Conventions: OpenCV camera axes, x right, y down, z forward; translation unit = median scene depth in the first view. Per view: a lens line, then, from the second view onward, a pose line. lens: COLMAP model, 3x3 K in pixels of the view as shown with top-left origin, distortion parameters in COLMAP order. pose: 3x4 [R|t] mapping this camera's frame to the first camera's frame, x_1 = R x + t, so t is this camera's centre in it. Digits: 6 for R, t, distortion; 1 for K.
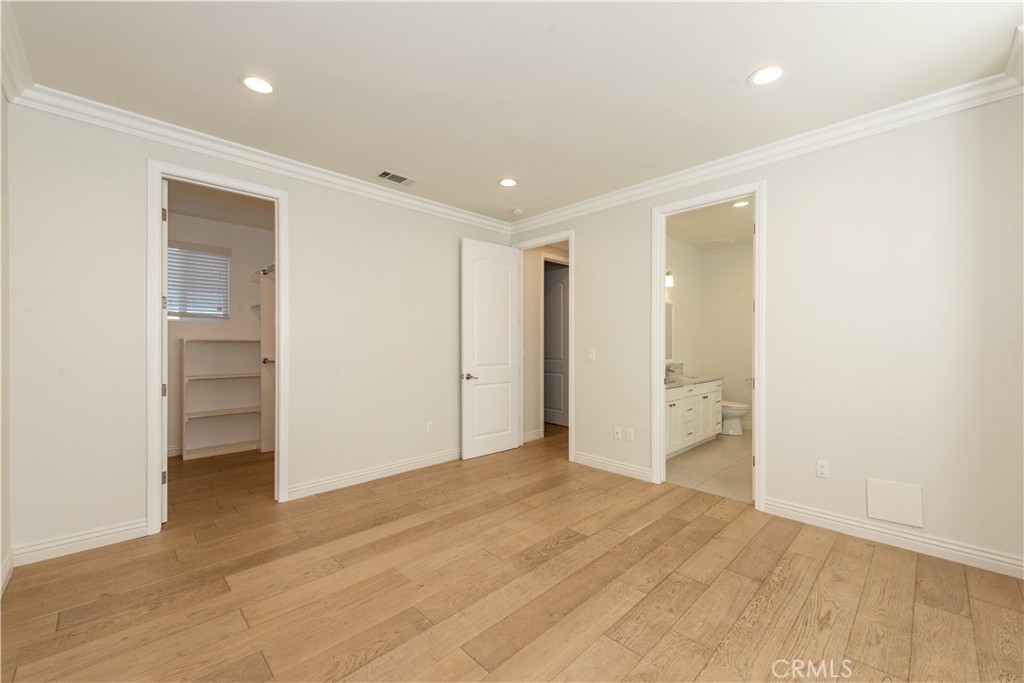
lens RADIAL K [[405.3, 0, 514.8], [0, 405.3, 339.2], [0, 0, 1]] dist [0.007555, -0.000529]
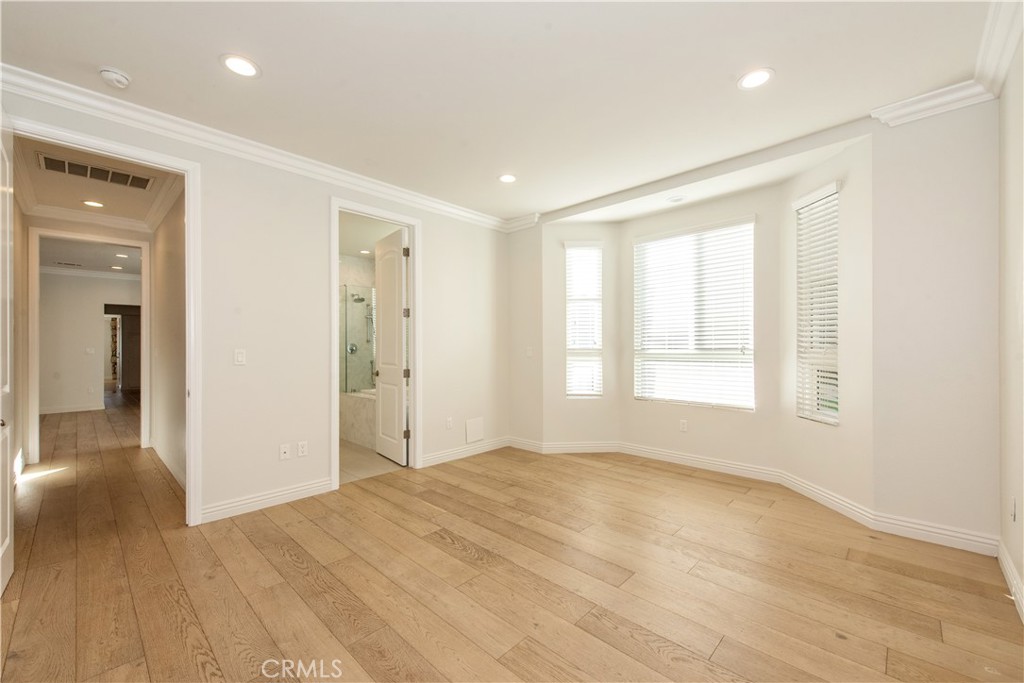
lens RADIAL K [[405.3, 0, 514.8], [0, 405.3, 339.2], [0, 0, 1]] dist [0.007555, -0.000529]
pose [[-0.027182, 0.017835, 0.999471, -0.844207], [-0.007927, 0.999806, -0.018056, 0.026856], [-0.999599, -0.008414, -0.027035, 0.841829]]
